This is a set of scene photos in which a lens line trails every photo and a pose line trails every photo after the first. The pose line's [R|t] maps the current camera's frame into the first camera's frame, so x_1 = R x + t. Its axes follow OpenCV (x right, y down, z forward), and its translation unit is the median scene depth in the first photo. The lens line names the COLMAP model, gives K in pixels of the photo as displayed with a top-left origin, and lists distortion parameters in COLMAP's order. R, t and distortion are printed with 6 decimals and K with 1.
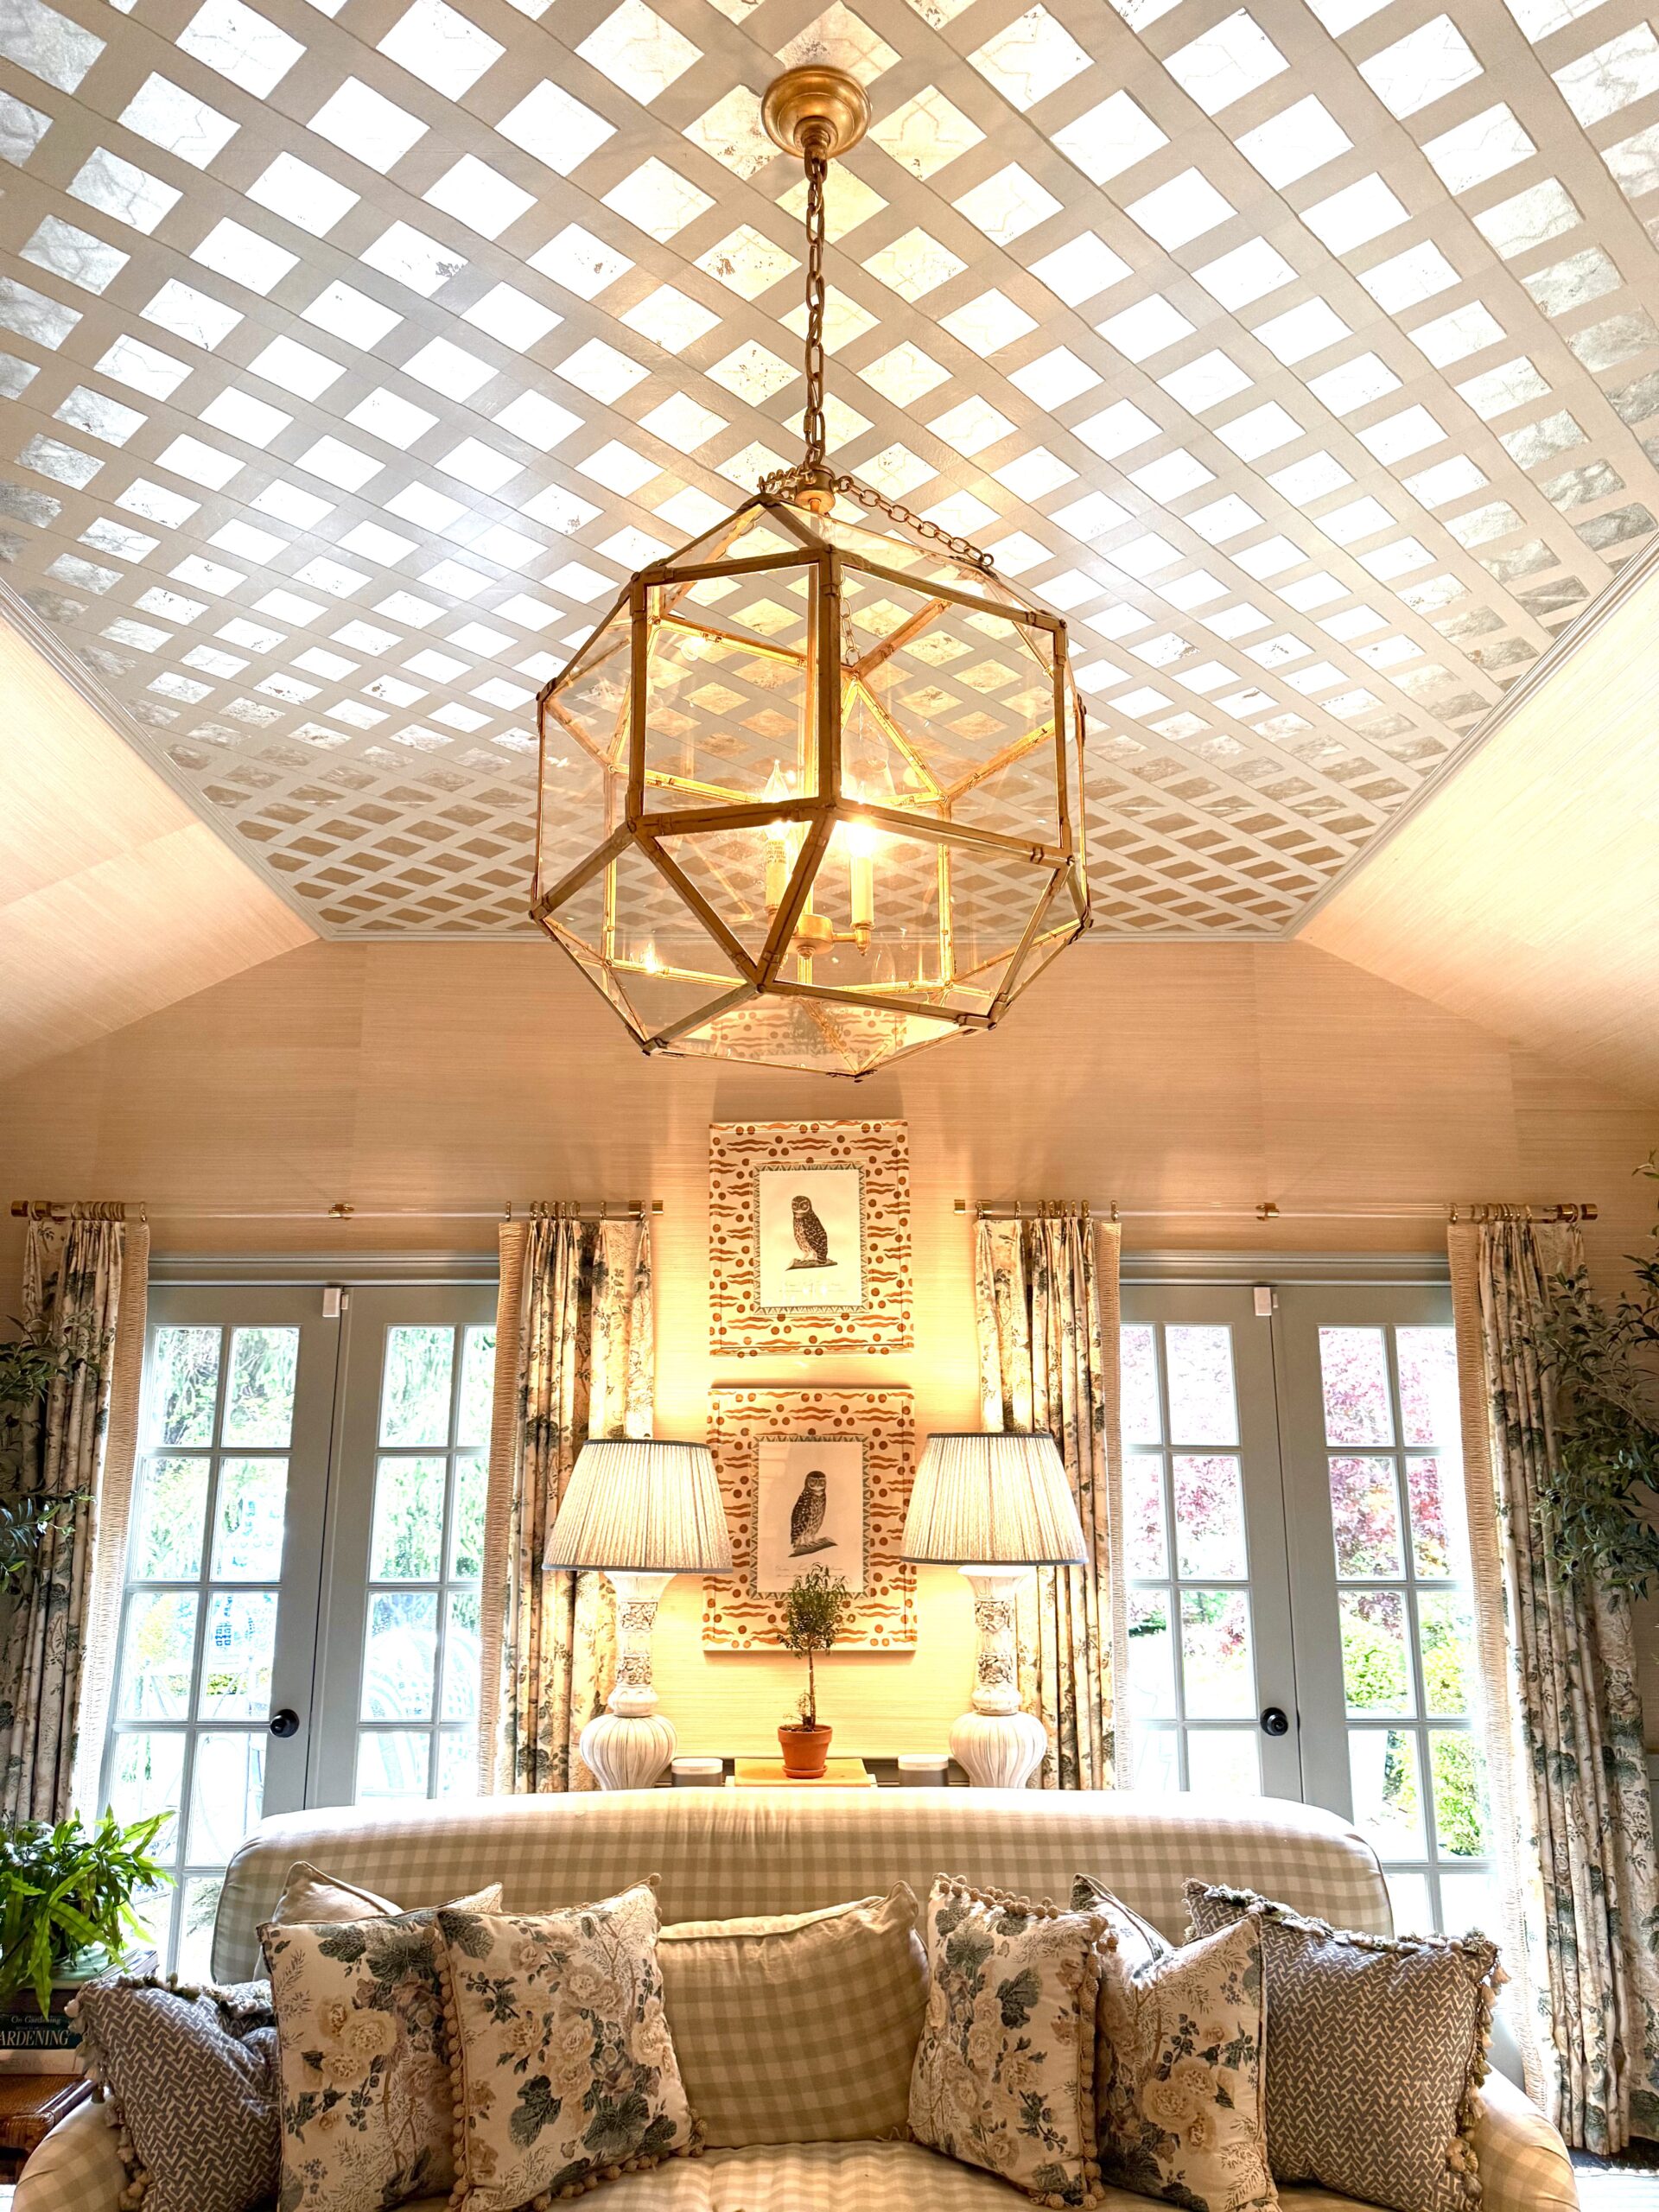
lens RADIAL K [[1574.6, 0, 820.5], [0, 1574.6, 1106.1], [0, 0, 1]] dist [0.000265, -0.004430]
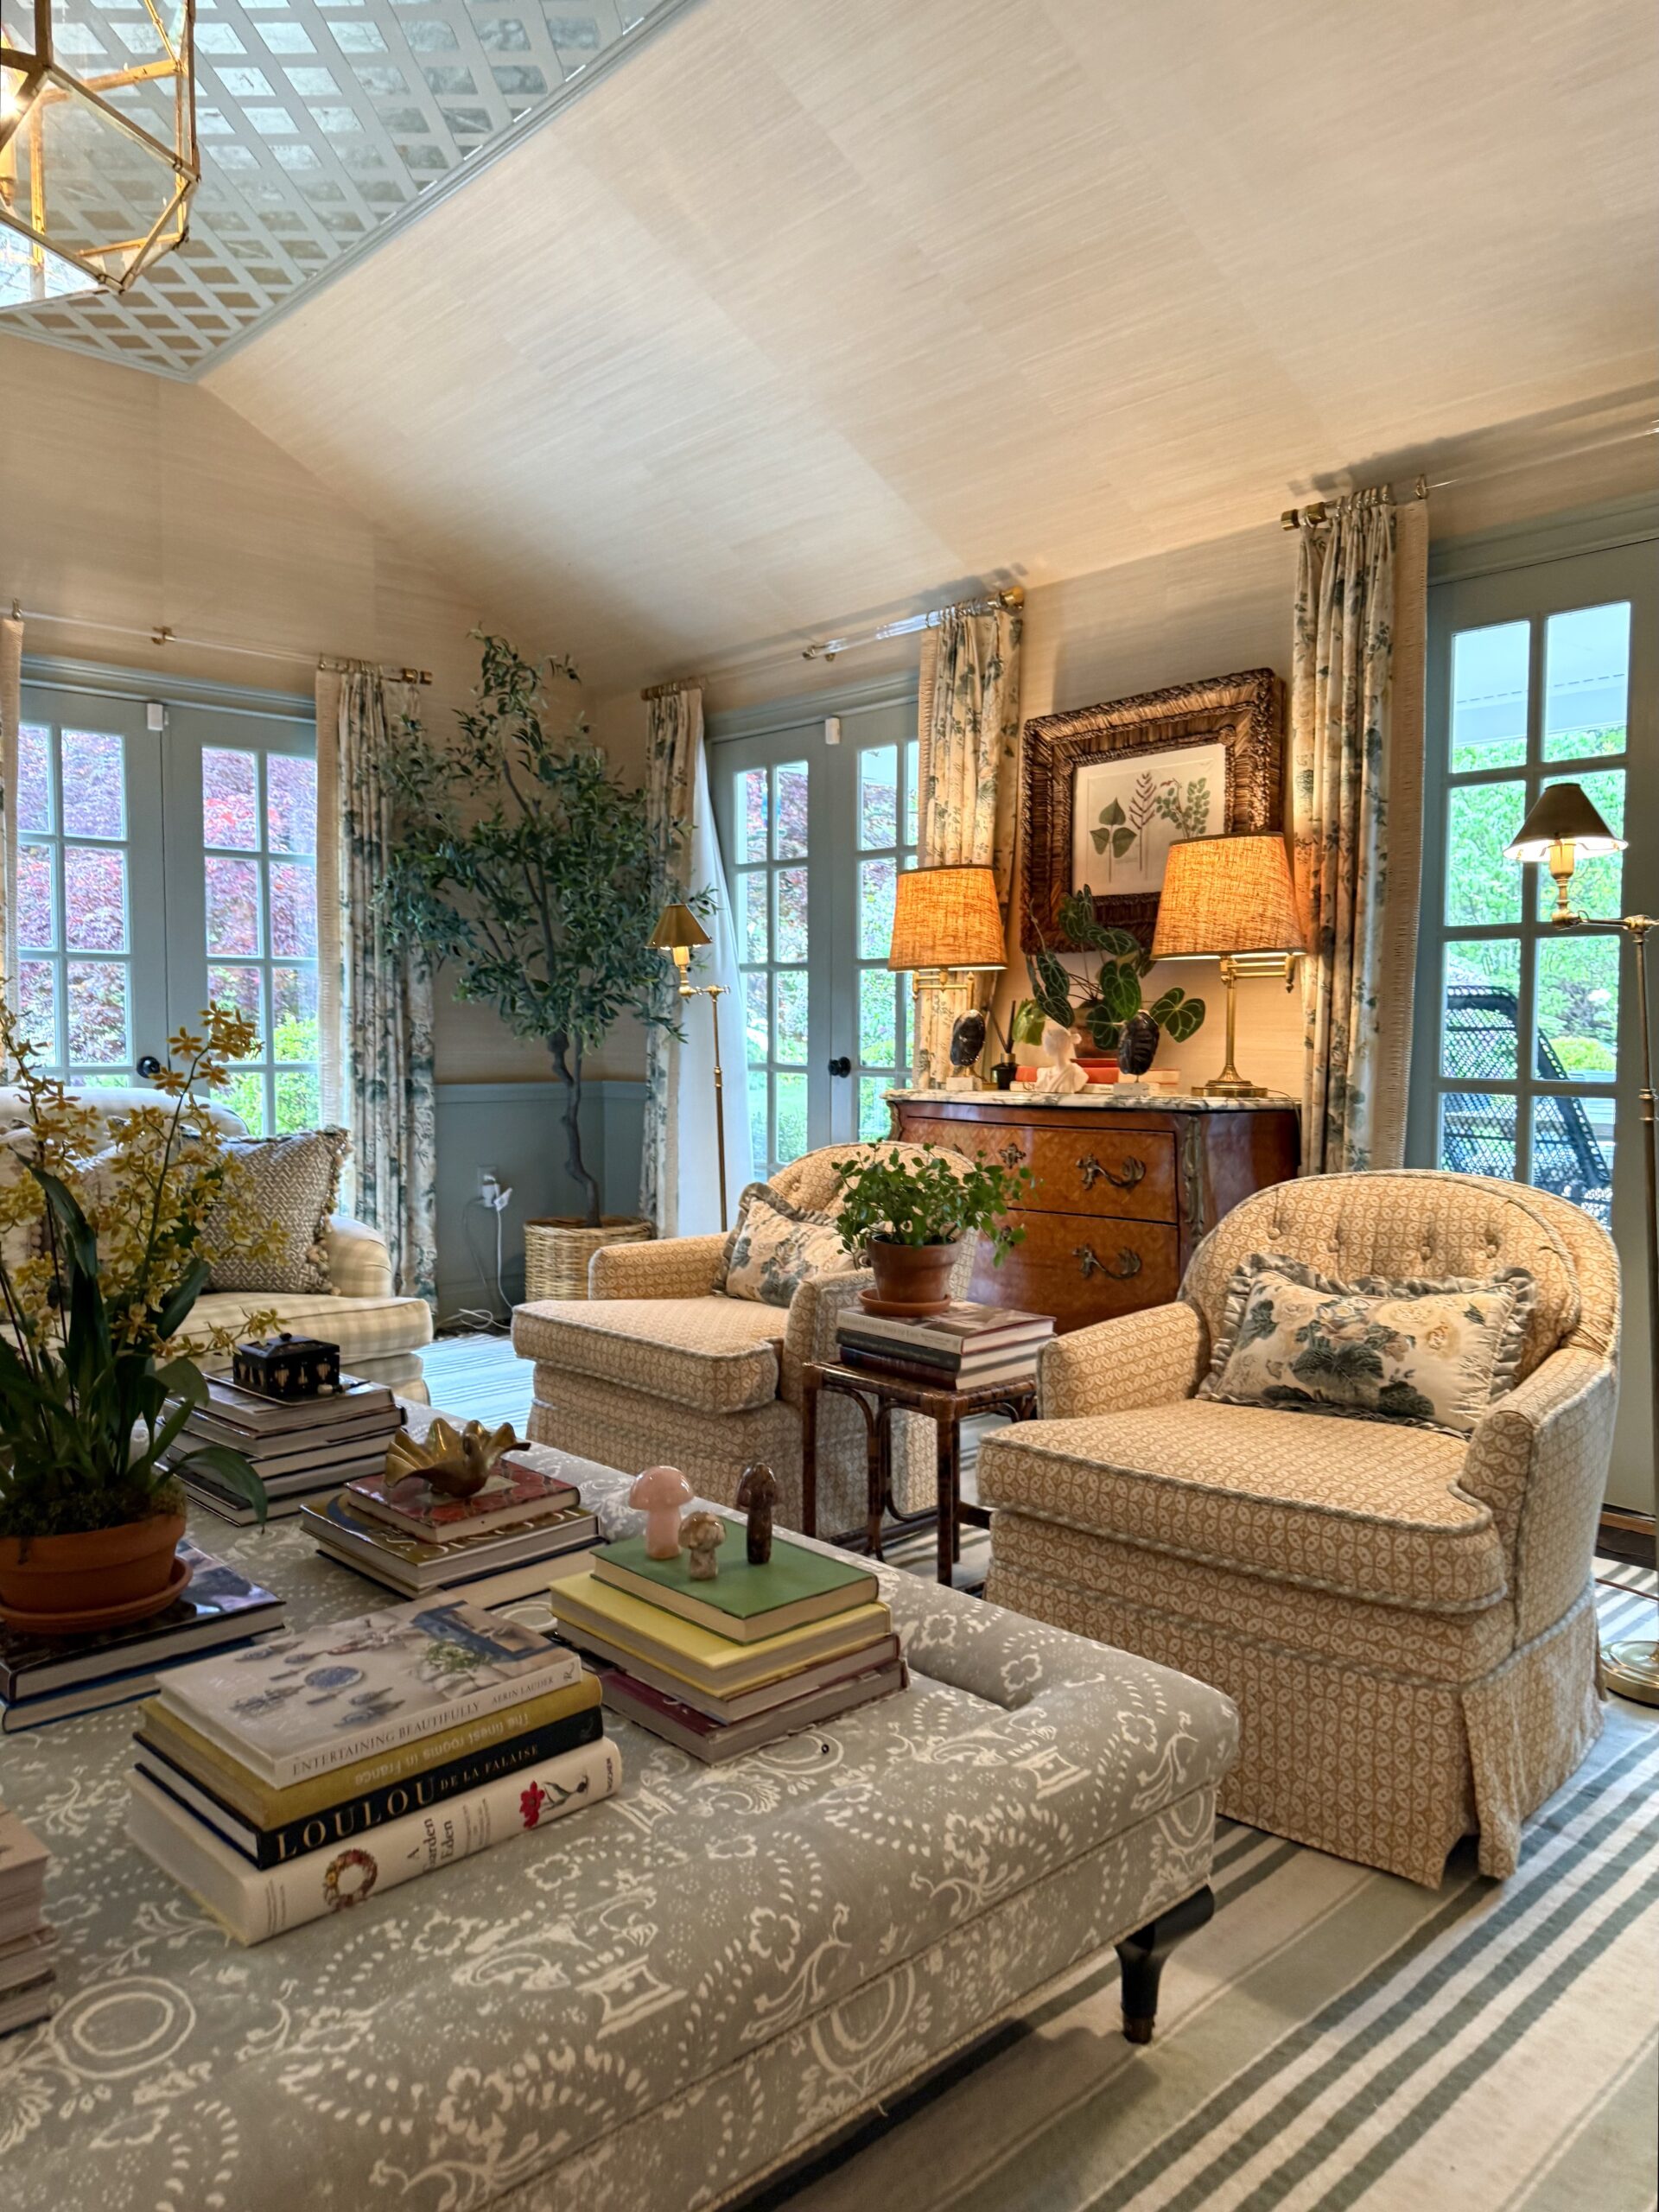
lens RADIAL K [[1572.1, 0, 829.5], [0, 1572.1, 1106.0], [0, 0, 1]] dist [0.141869, -0.235744]
pose [[0.741691, -0.029624, 0.670087, -0.141864], [-0.141206, 0.969739, 0.199166, 0.102668], [-0.655709, -0.242340, 0.715064, -0.213392]]
